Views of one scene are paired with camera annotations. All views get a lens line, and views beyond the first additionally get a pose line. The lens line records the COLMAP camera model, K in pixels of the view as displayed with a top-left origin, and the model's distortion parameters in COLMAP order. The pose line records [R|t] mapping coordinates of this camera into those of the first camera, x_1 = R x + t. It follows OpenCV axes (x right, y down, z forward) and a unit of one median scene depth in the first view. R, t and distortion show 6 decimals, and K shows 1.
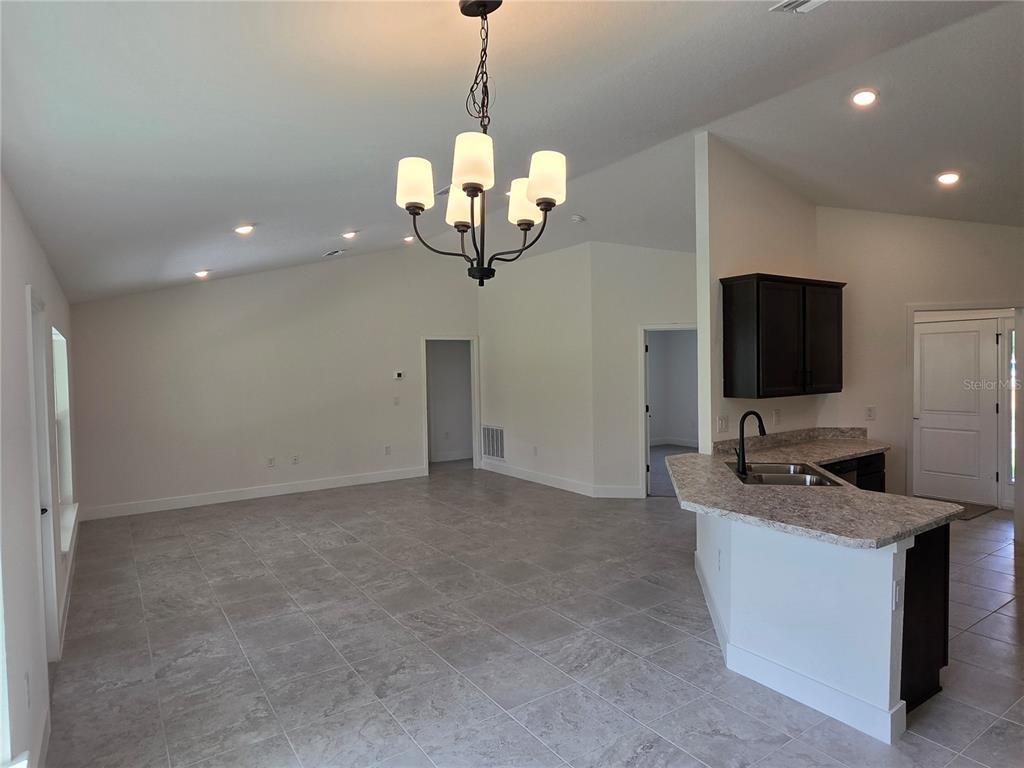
lens RADIAL K [[603.4, 0, 512.0], [0, 603.4, 384.0], [0, 0, 1]] dist [0.001710, -0.001242]
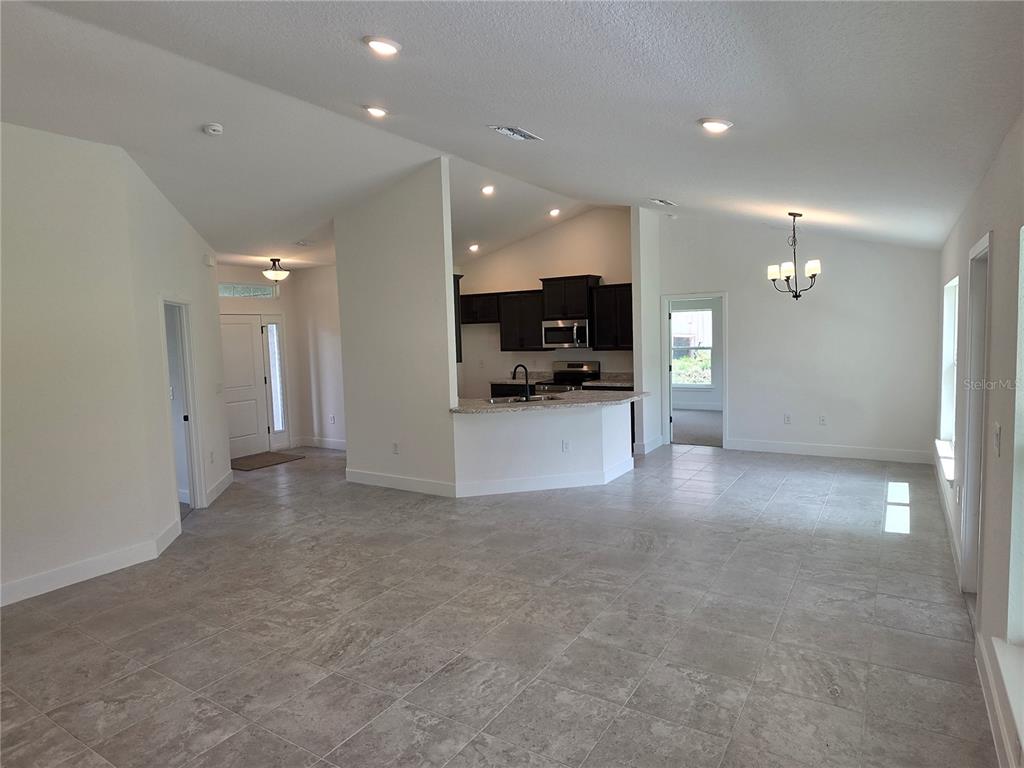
lens RADIAL K [[603.4, 0, 512.0], [0, 603.4, 384.0], [0, 0, 1]] dist [0.001710, -0.001242]
pose [[-0.392609, -0.046012, 0.918554, -0.941190], [0.070876, 0.994264, 0.080098, -0.029769], [-0.916970, 0.096551, -0.387096, 1.417446]]
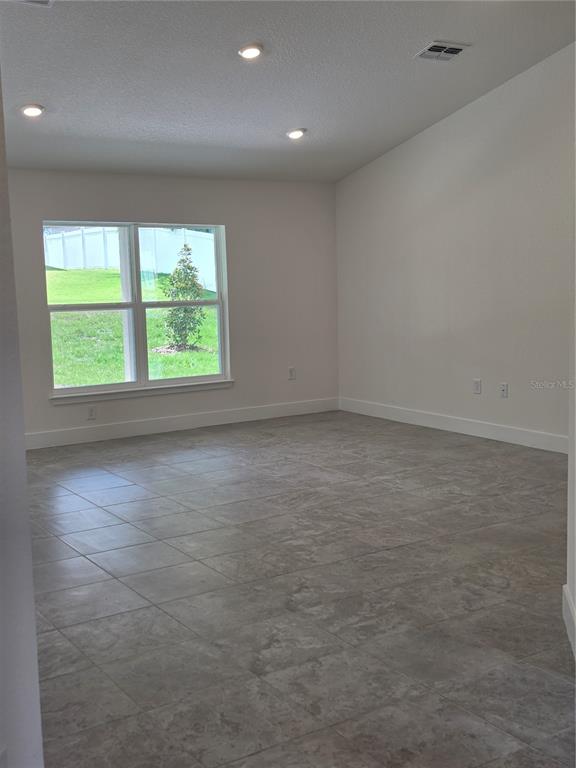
lens RADIAL K [[889.9, 0, 288.0], [0, 889.9, 384.0], [0, 0, 1]] dist [-0.010103, -0.007649]
pose [[-0.016781, 0.146747, -0.989032, 1.010626], [-0.005134, 0.989145, 0.146851, -0.031029], [0.999846, 0.007542, -0.015845, 1.357274]]
